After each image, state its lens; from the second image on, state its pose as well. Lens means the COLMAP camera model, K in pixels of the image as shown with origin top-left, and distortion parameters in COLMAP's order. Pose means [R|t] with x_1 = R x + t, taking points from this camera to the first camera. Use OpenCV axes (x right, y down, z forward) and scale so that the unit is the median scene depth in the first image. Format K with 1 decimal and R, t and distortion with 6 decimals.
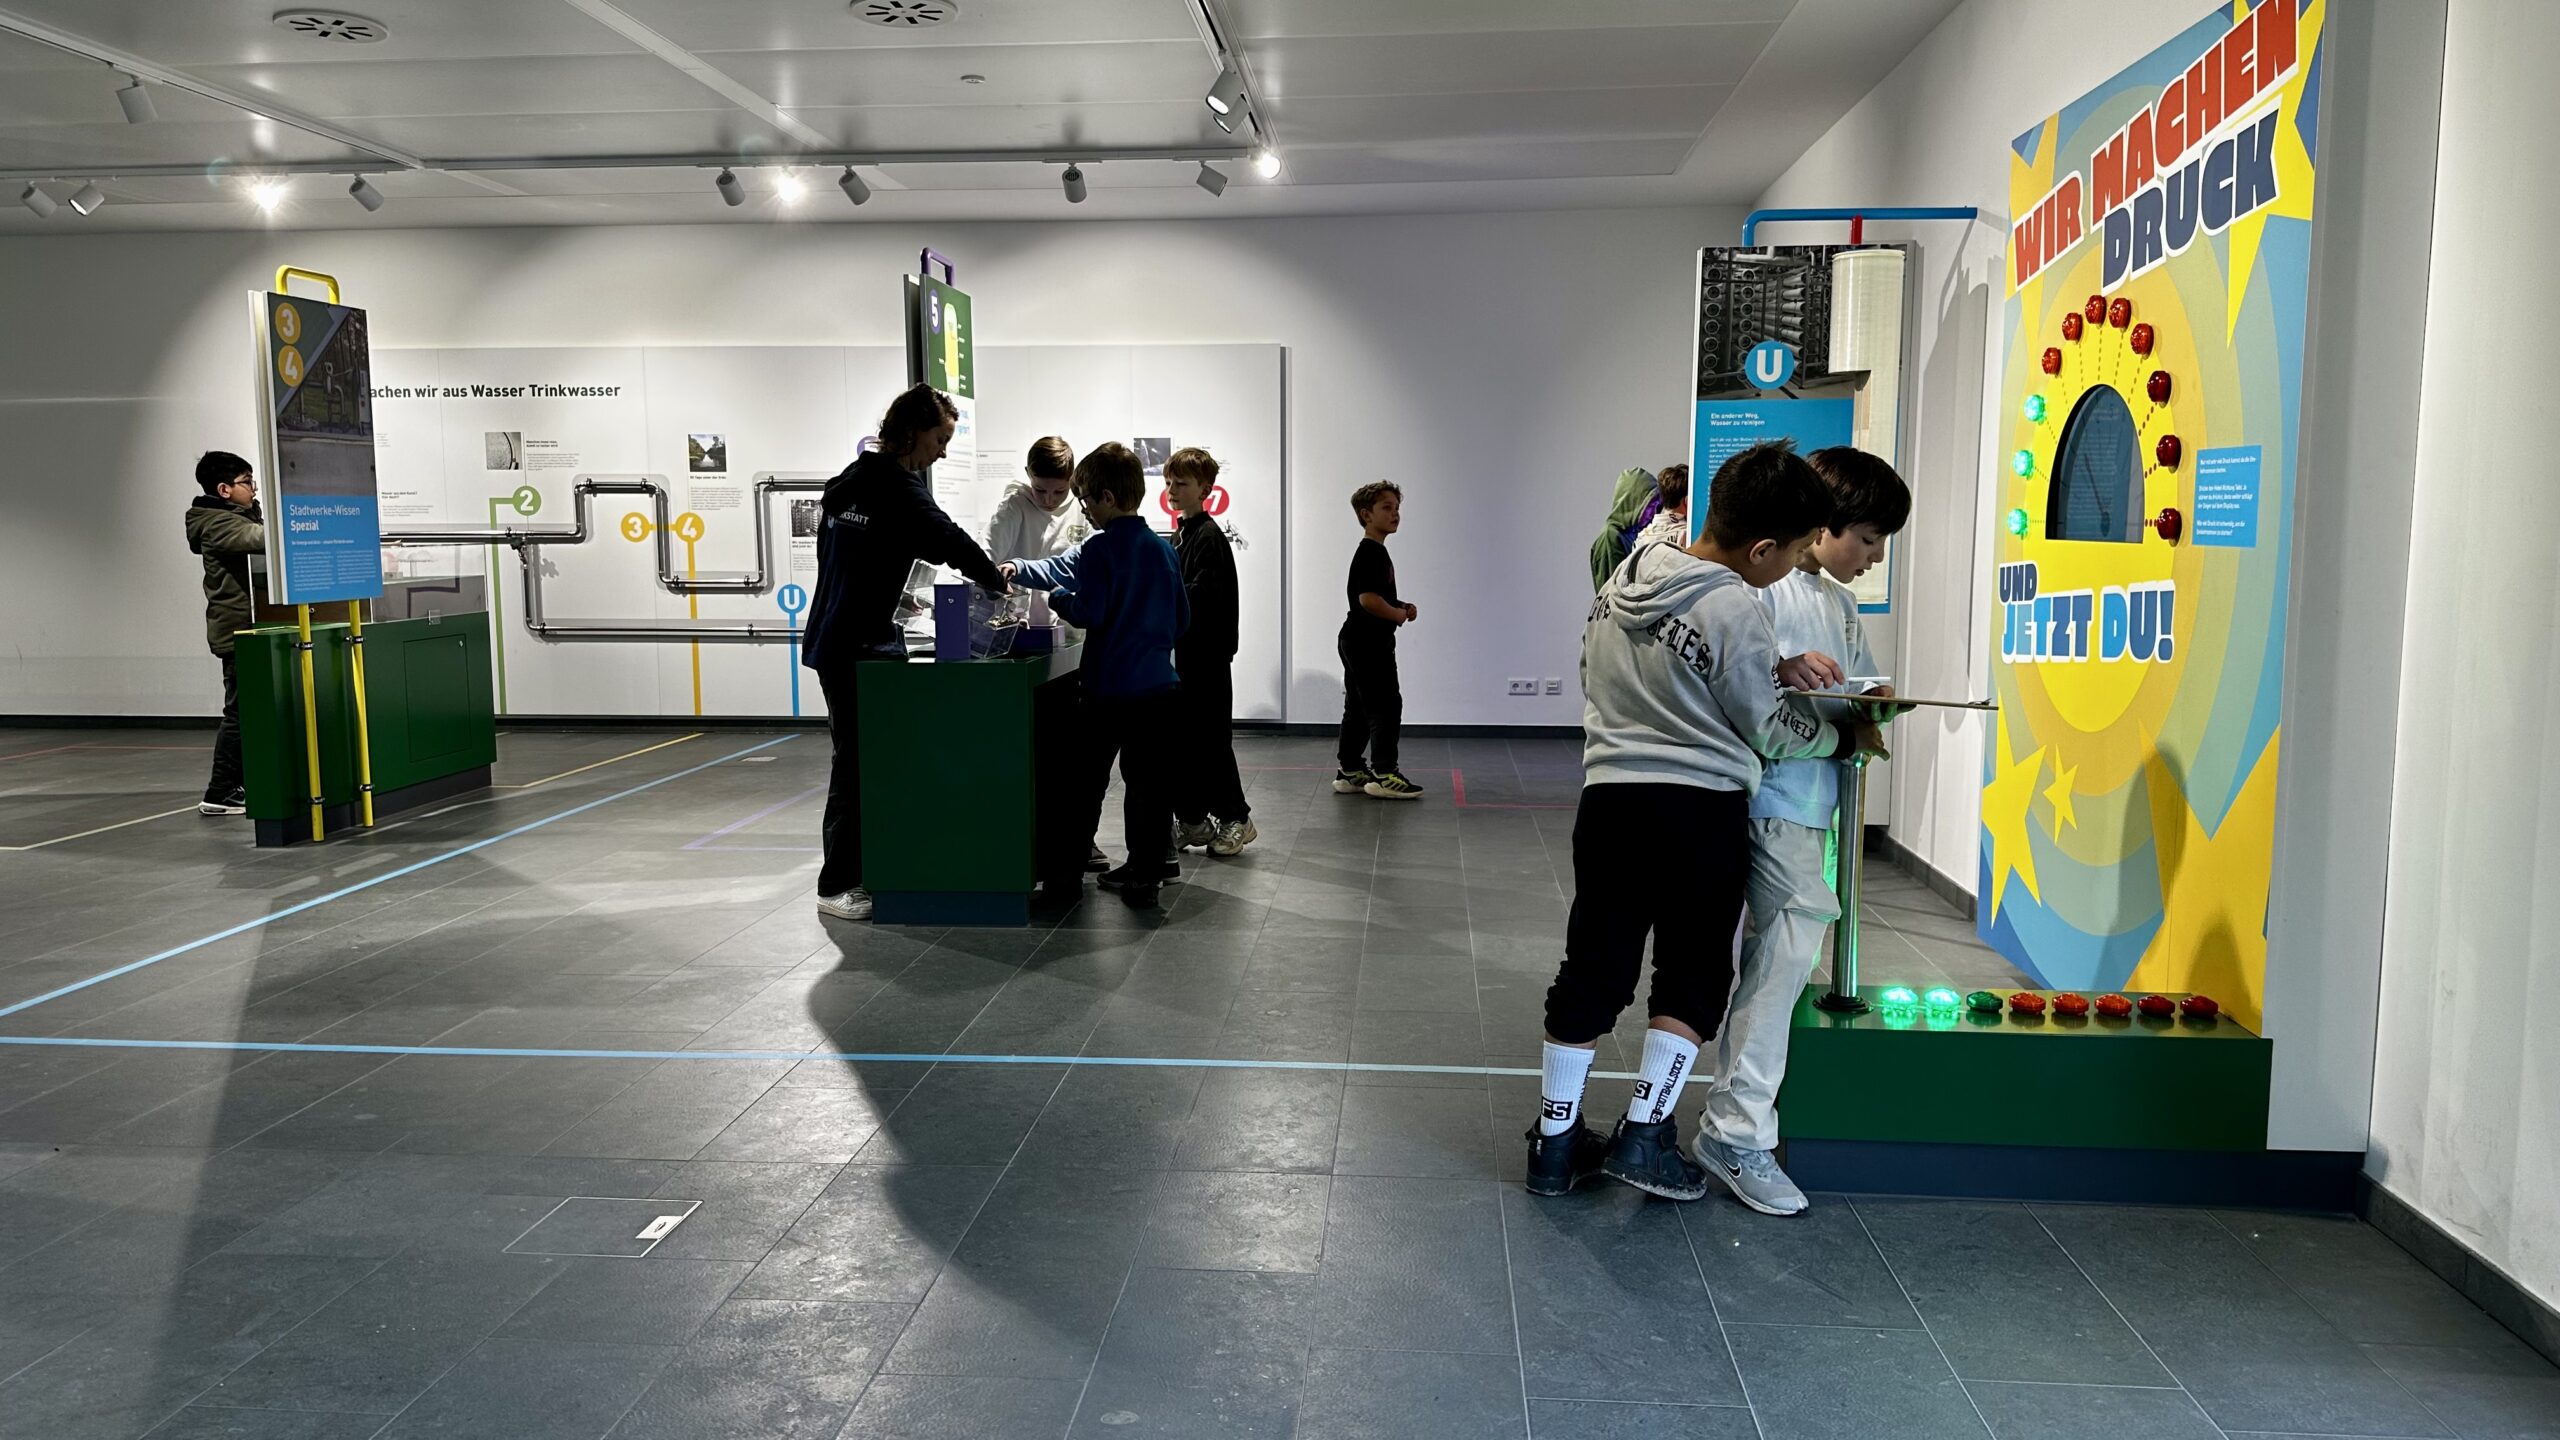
lens RADIAL K [[1781.0, 0, 1282.6], [0, 1781.0, 723.2], [0, 0, 1]] dist [0.008100, -0.025789]
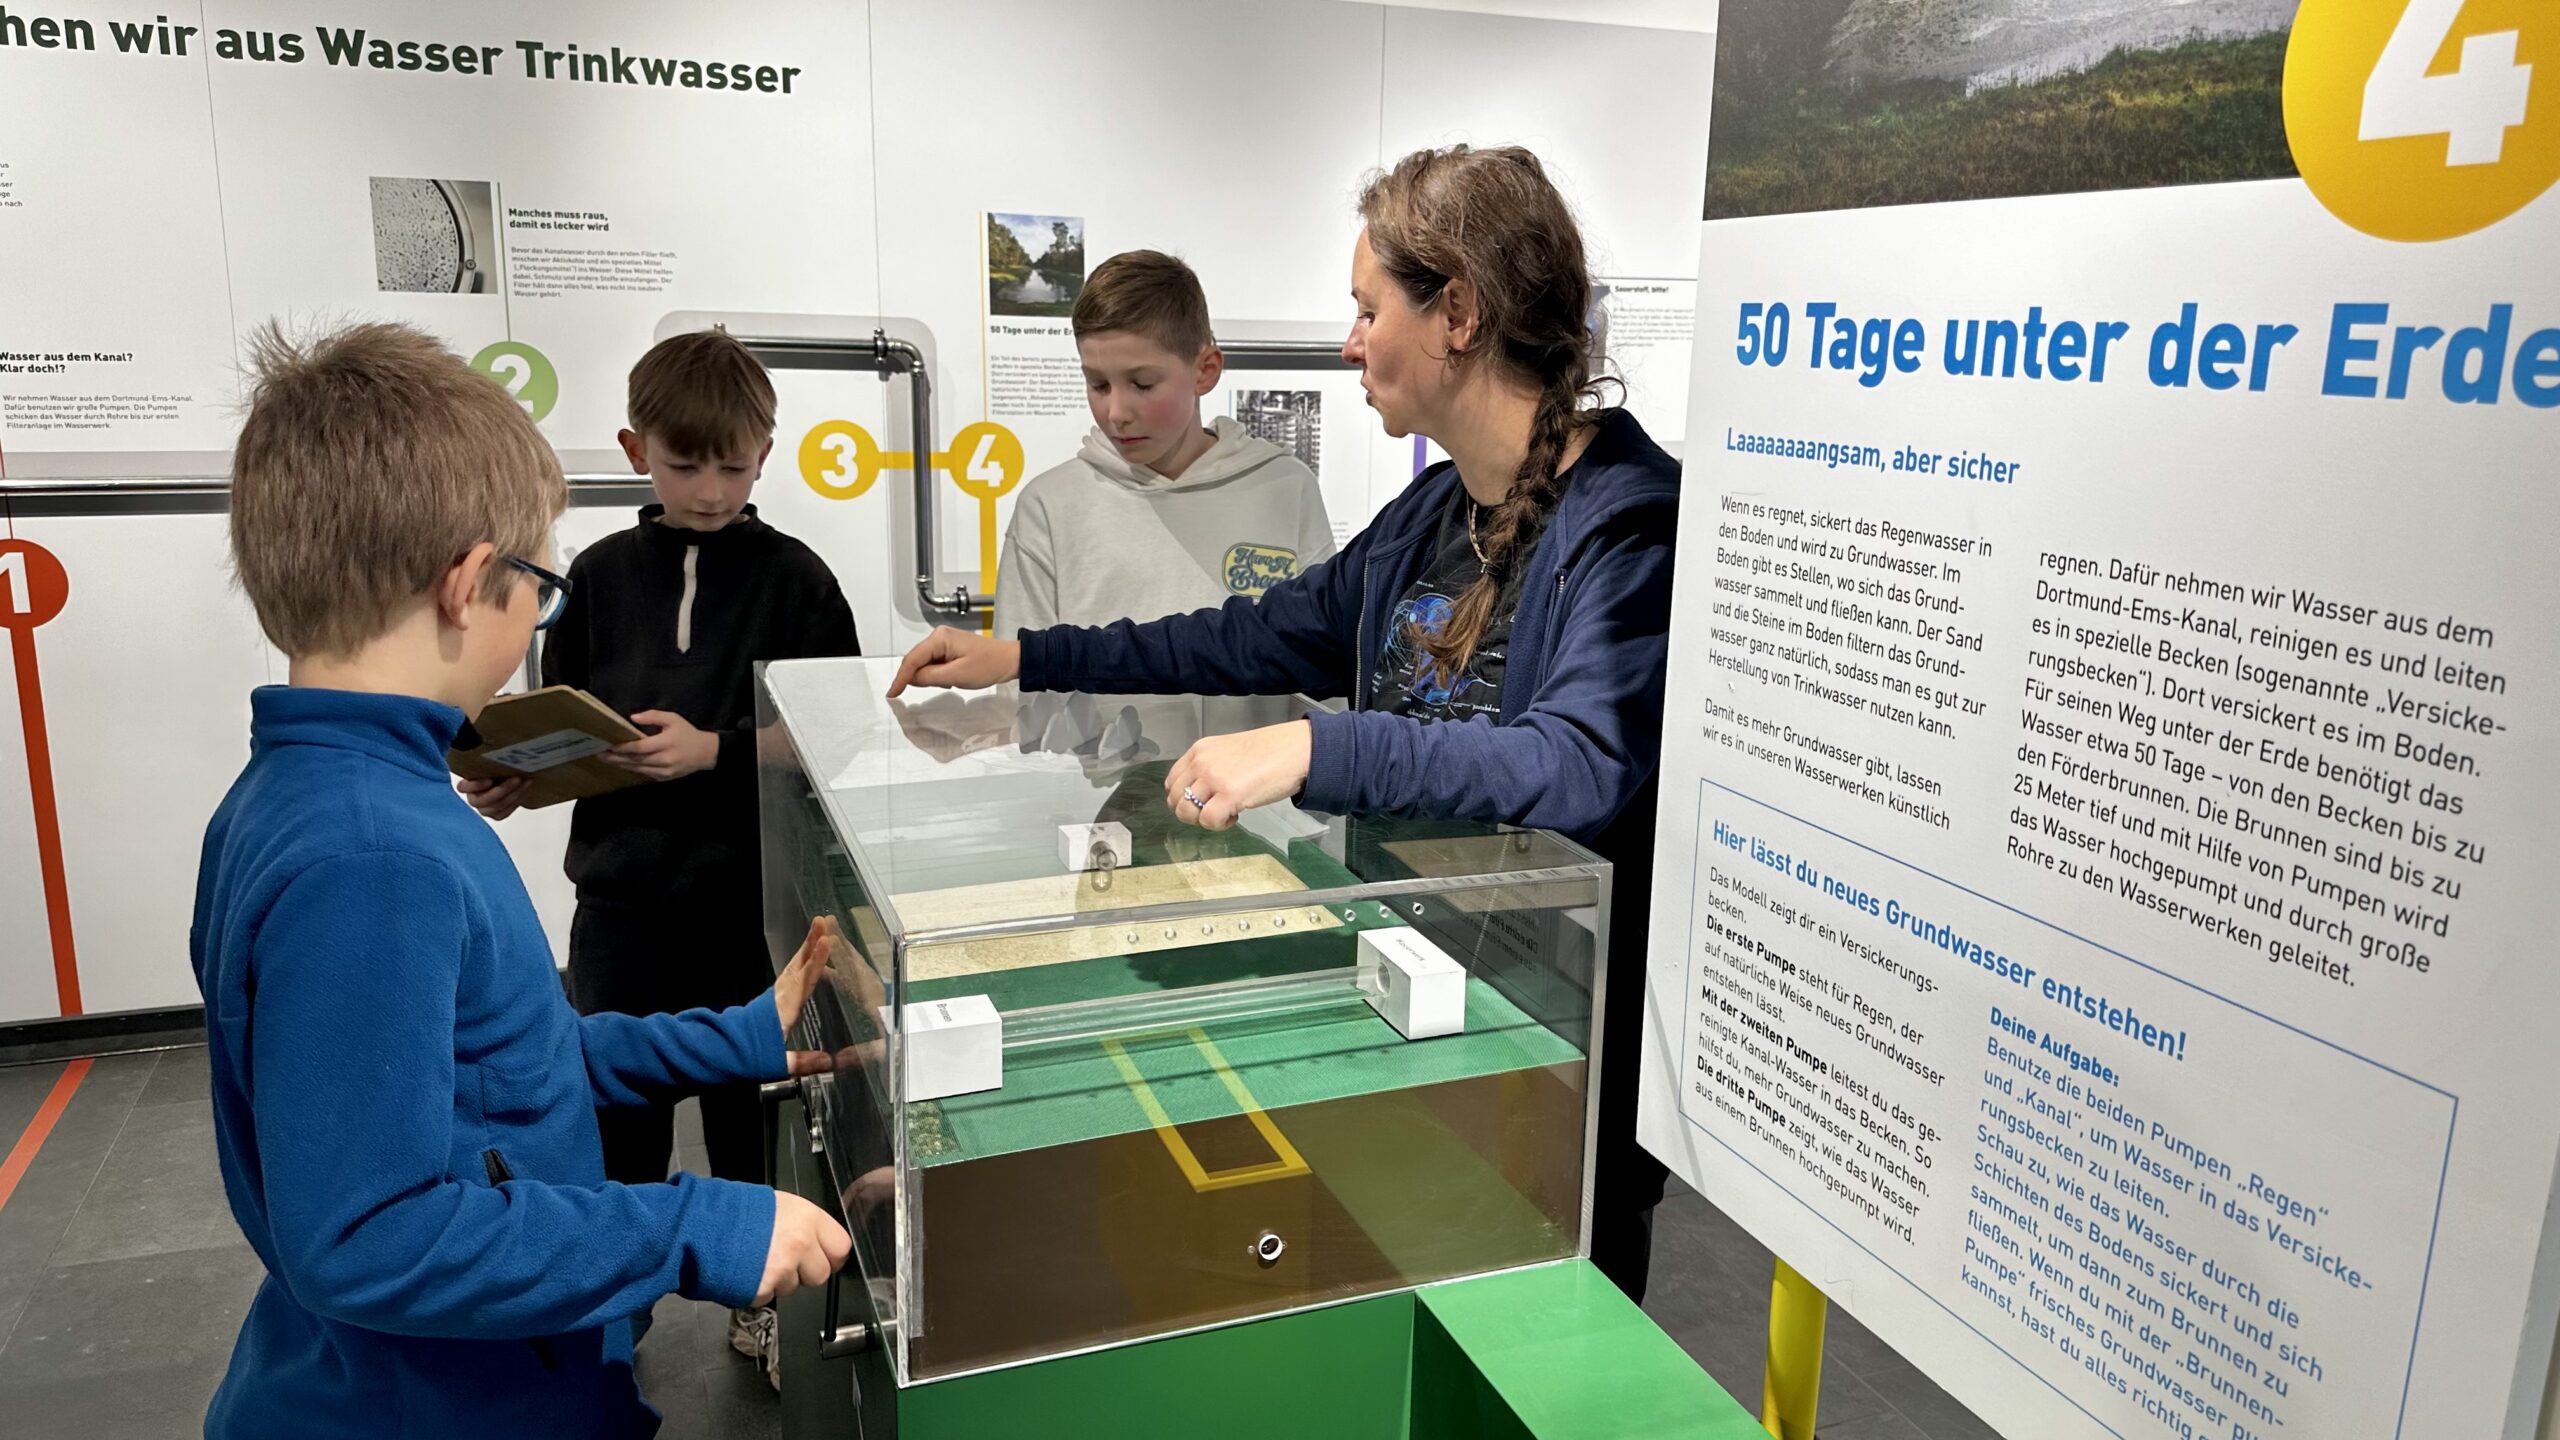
lens RADIAL K [[1781.0, 0, 1278.4], [0, 1781.0, 718.5], [0, 0, 1]] dist [0.008100, -0.025789]
pose [[0.902946, -0.071095, 0.423832, -0.443841], [0.023814, 0.992983, 0.115832, -0.097495], [-0.429093, -0.094496, 0.898304, 0.620022]]
